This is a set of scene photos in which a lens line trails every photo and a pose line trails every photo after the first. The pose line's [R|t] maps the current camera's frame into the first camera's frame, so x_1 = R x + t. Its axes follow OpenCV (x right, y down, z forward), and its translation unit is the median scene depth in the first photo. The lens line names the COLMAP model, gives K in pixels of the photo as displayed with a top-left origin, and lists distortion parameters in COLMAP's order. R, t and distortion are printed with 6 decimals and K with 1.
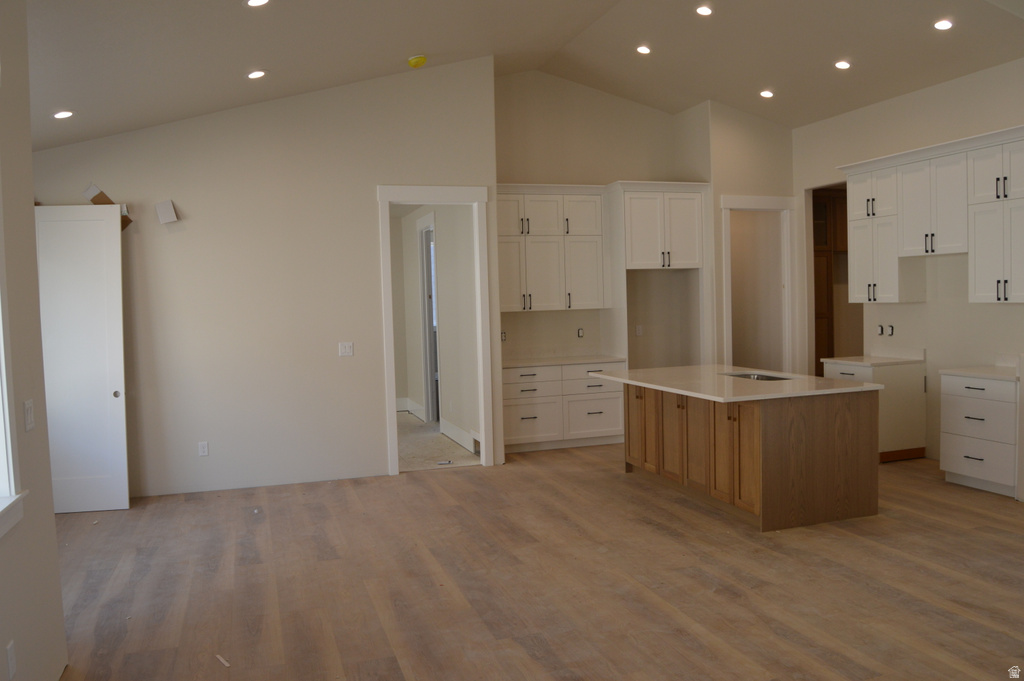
lens RADIAL K [[818.4, 0, 512.0], [0, 818.4, 340.5], [0, 0, 1]] dist [-0.089447, 0.031005]
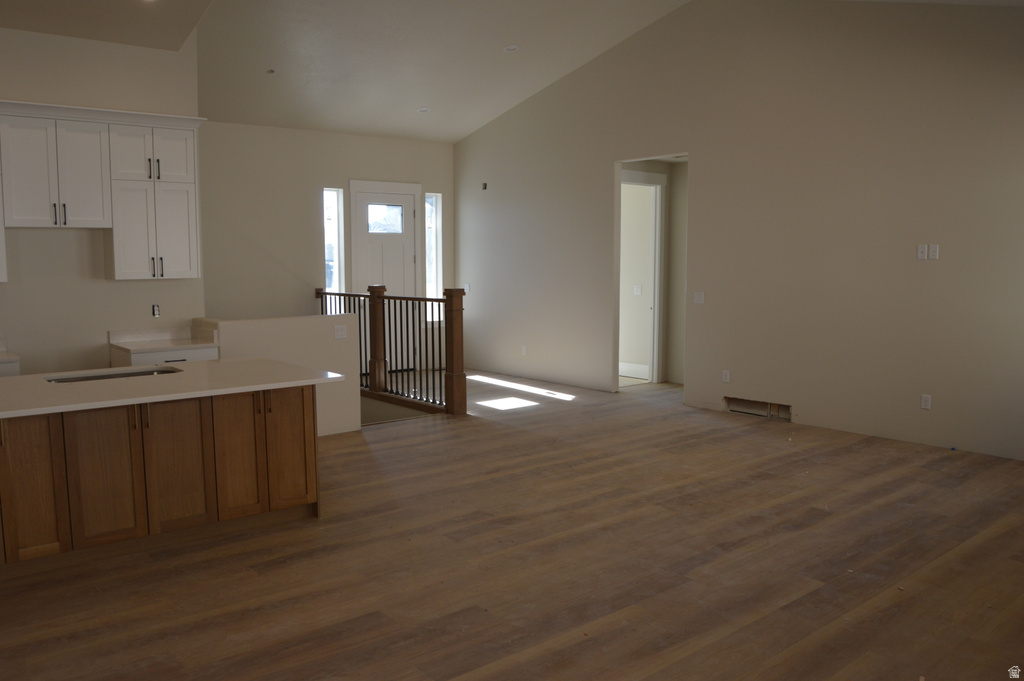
lens RADIAL K [[818.4, 0, 512.0], [0, 818.4, 340.5], [0, 0, 1]] dist [-0.089447, 0.031005]
pose [[-0.376175, -0.061796, 0.924485, -0.667046], [0.062619, 0.993797, 0.091909, -0.042666], [-0.924430, 0.092464, -0.369972, 1.177852]]
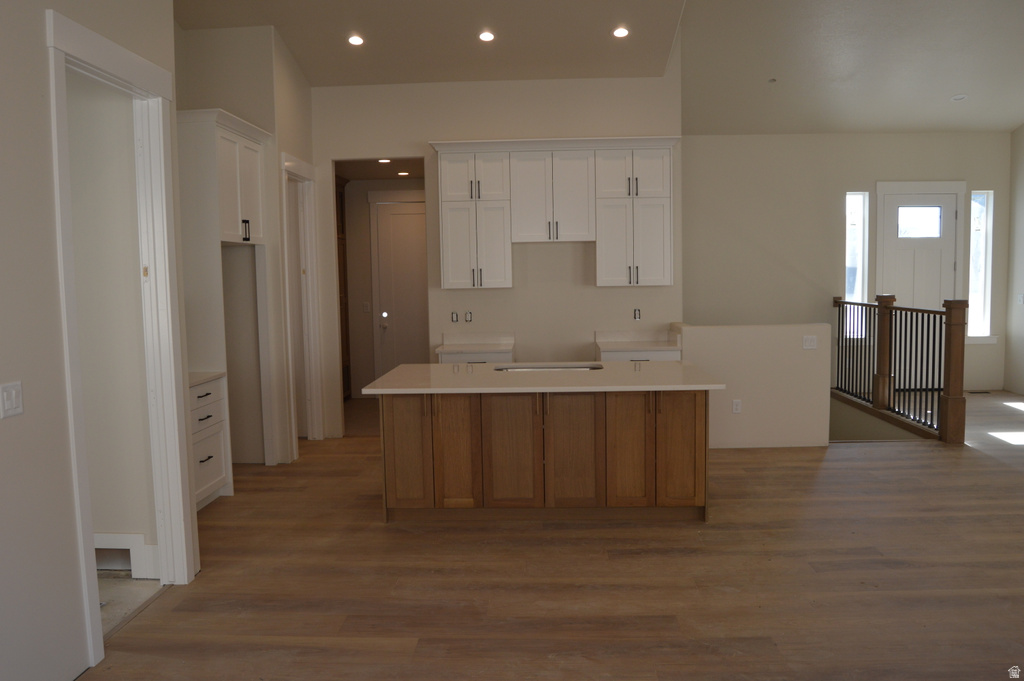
lens RADIAL K [[818.4, 0, 512.0], [0, 818.4, 340.5], [0, 0, 1]] dist [-0.089447, 0.031005]
pose [[0.346074, -0.055727, 0.936551, -0.692034], [0.055420, 0.997706, 0.038887, -0.029120], [-0.936569, 0.038446, 0.348368, 0.915581]]
